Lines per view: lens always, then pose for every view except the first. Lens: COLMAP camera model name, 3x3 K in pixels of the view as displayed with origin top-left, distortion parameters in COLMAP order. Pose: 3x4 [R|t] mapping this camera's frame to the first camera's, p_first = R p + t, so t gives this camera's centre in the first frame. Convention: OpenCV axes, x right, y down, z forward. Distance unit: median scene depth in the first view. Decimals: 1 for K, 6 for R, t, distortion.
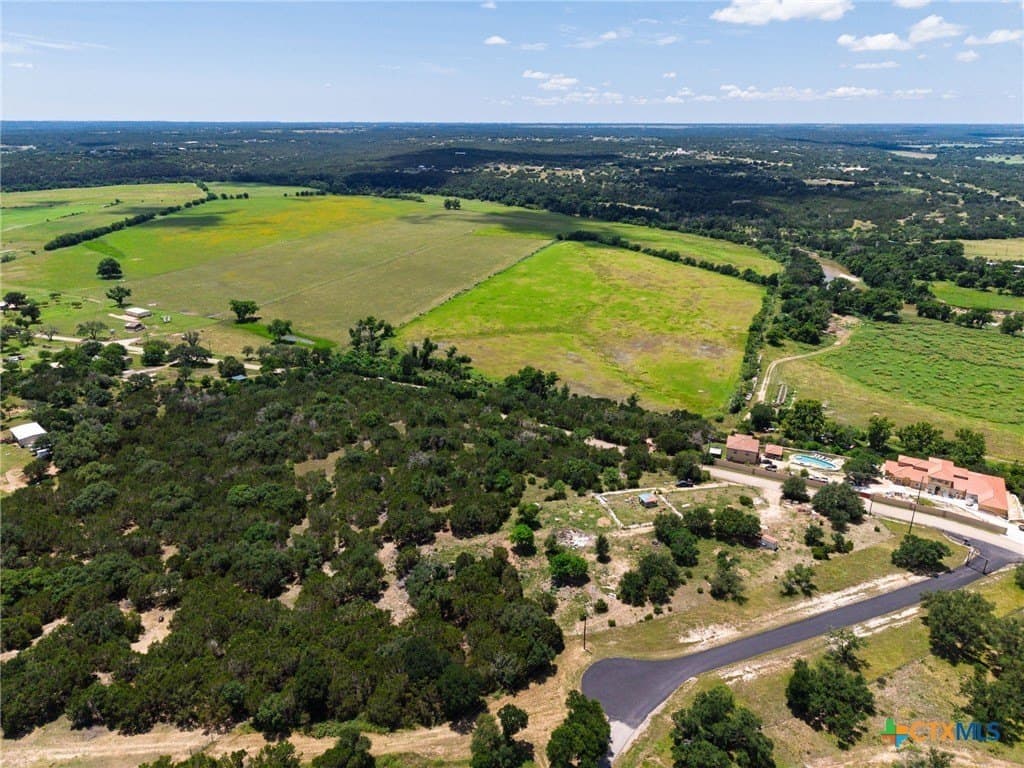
lens RADIAL K [[684.2, 0, 512.0], [0, 684.2, 384.0], [0, 0, 1]] dist [0.002237, -0.005312]
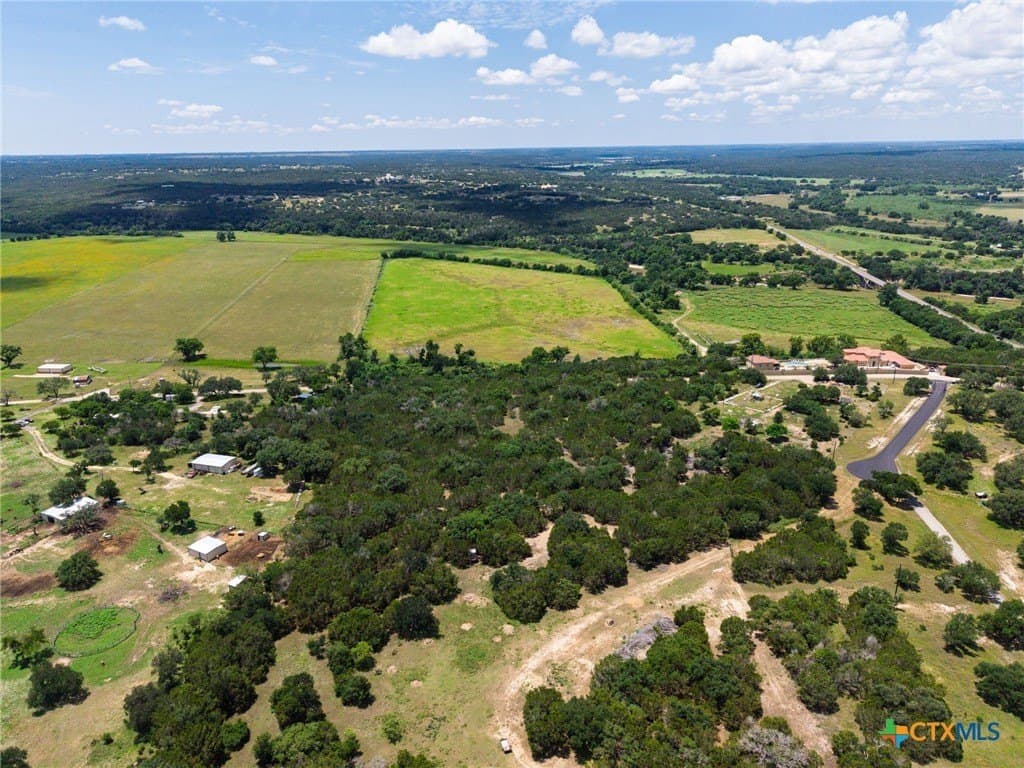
lens RADIAL K [[657.2, 0, 511.4], [0, 657.2, 412.2], [0, 0, 1]] dist [0.035804, -0.035844]
pose [[0.891448, -0.183006, 0.414523, -0.281550], [0.177826, 0.982717, 0.051436, 0.010484], [-0.416771, 0.027860, 0.908584, -0.030131]]
